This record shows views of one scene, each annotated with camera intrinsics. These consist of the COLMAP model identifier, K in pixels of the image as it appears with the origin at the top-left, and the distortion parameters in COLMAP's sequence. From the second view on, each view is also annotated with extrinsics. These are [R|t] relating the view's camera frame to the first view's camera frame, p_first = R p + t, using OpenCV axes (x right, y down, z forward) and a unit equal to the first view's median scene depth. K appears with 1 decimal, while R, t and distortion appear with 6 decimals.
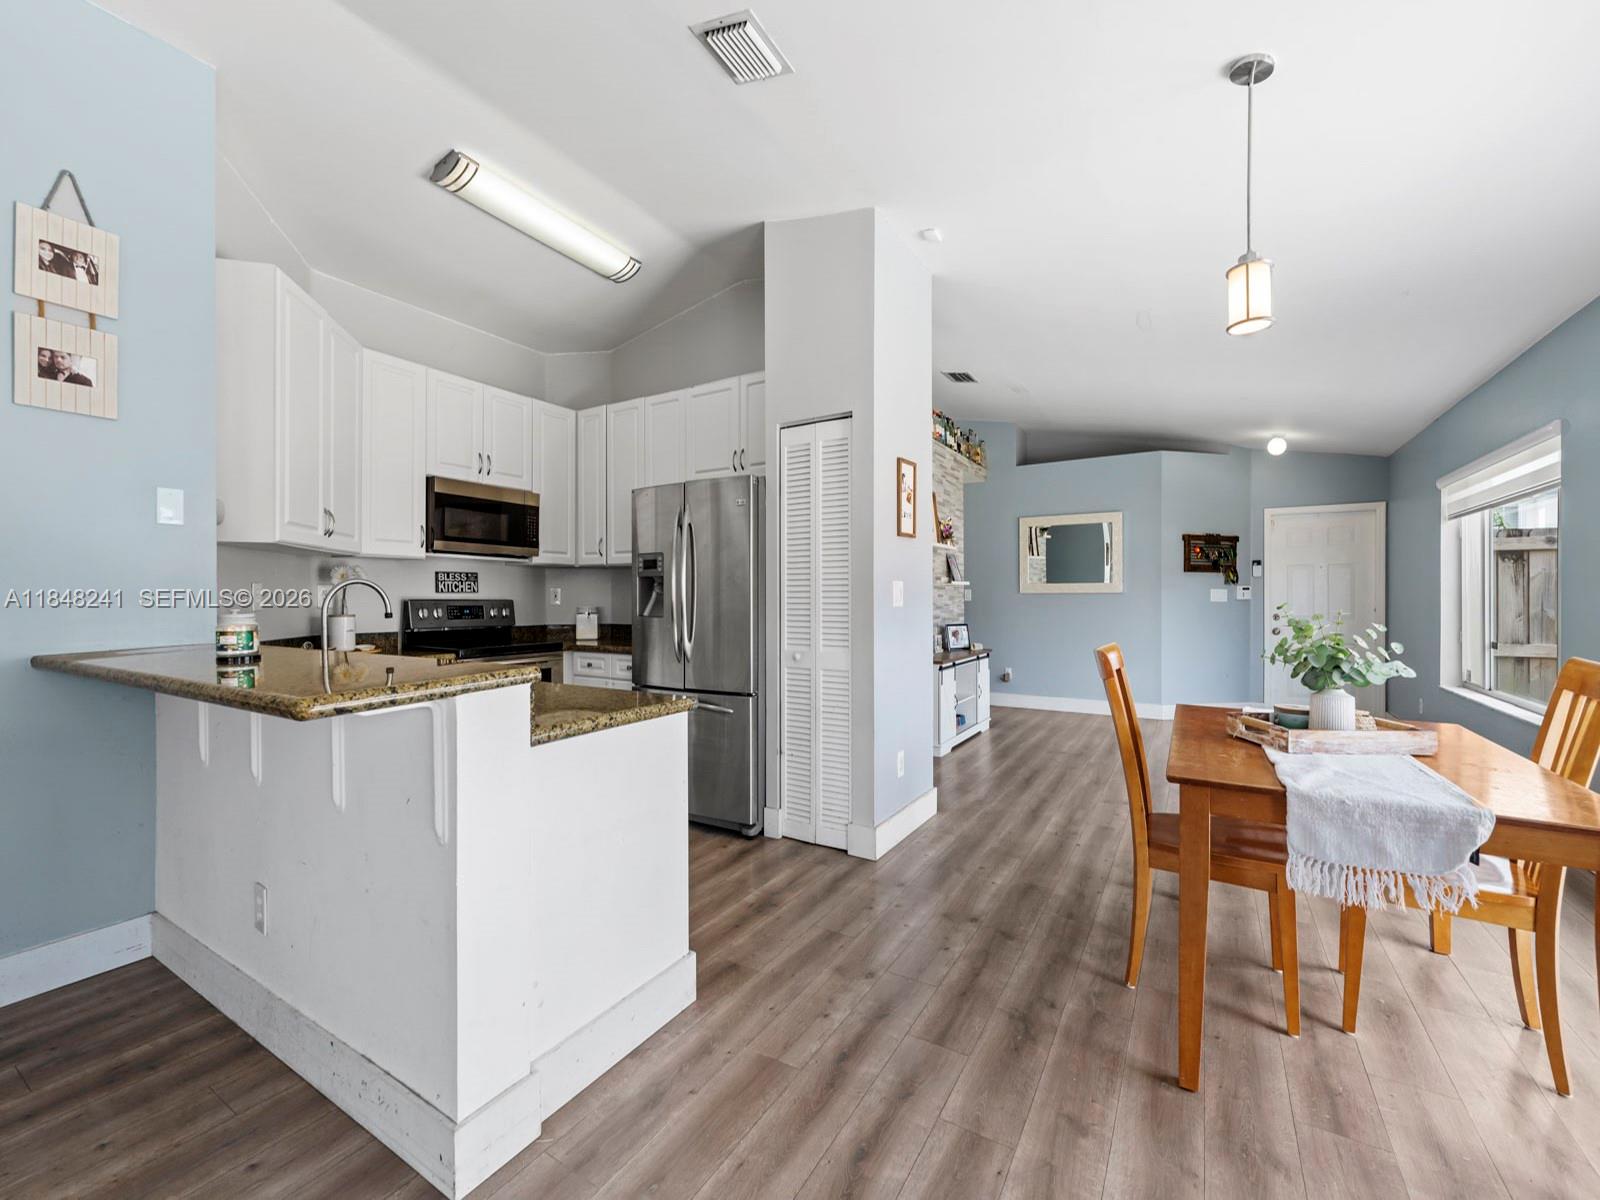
lens RADIAL K [[657.6, 0, 788.7], [0, 657.6, 601.4], [0, 0, 1]] dist [-0.000646, -0.000832]
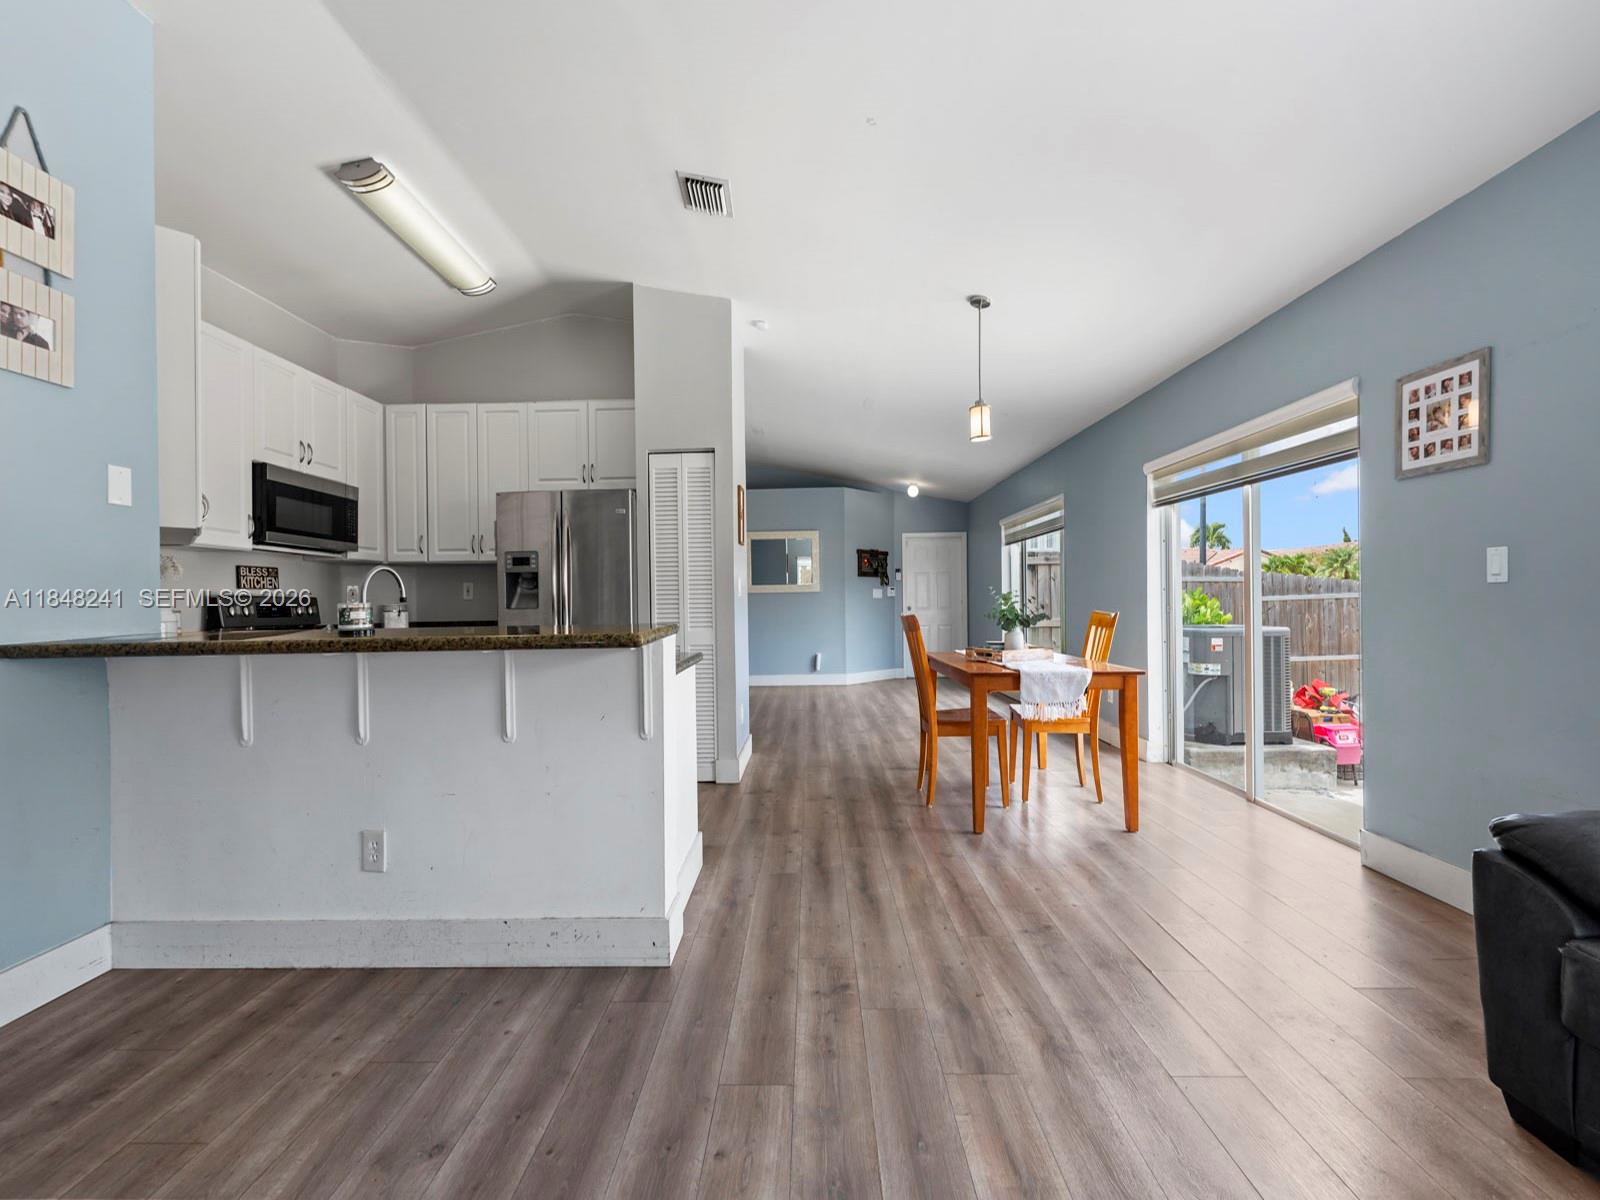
lens RADIAL K [[657.6, 0, 773.9], [0, 657.6, 611.3], [0, 0, 1]] dist [-0.000646, -0.000832]
pose [[0.867291, -0.016872, 0.497516, -0.483195], [0.016370, 0.999852, 0.005371, 0.035140], [-0.497533, 0.003486, 0.867438, -0.215035]]
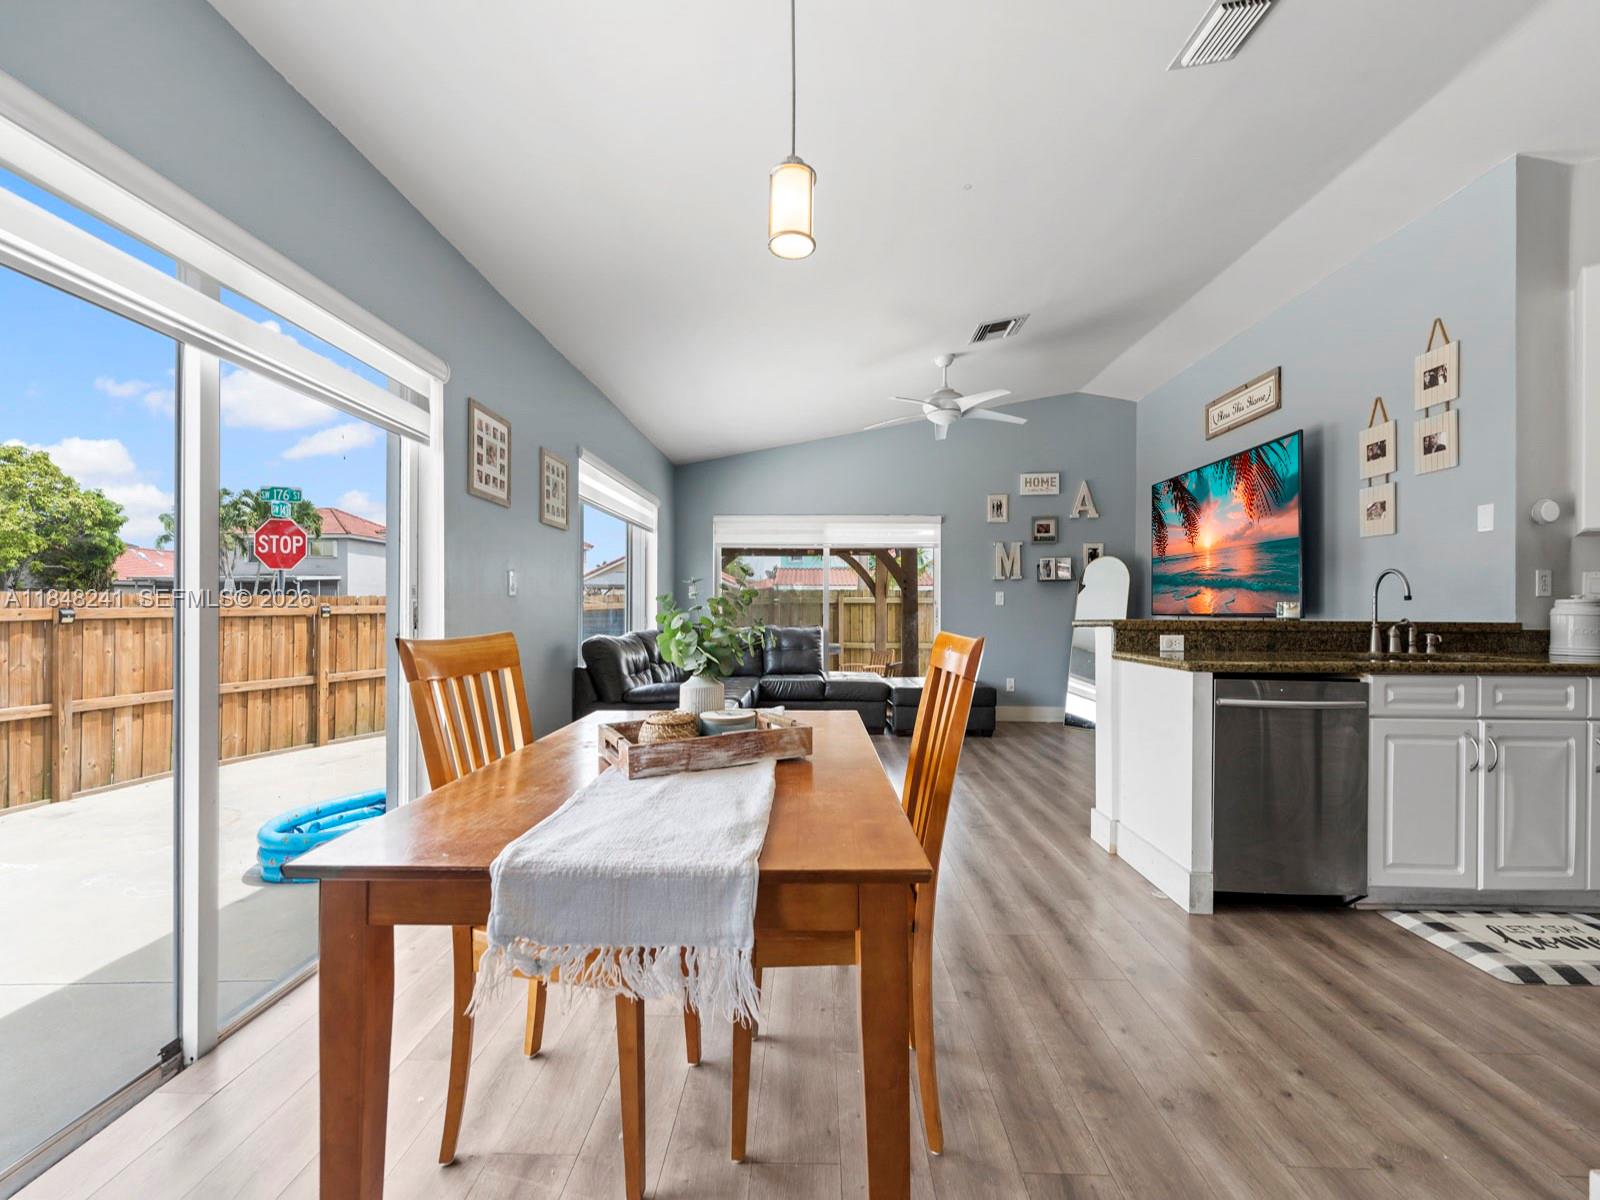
lens RADIAL K [[657.6, 0, 807.7], [0, 657.6, 602.7], [0, 0, 1]] dist [-0.000646, -0.000832]
pose [[-0.849130, -0.007228, -0.528135, 0.740037], [-0.007813, 0.999969, -0.001124, 0.030437], [0.528126, 0.003172, -0.849160, 1.125892]]
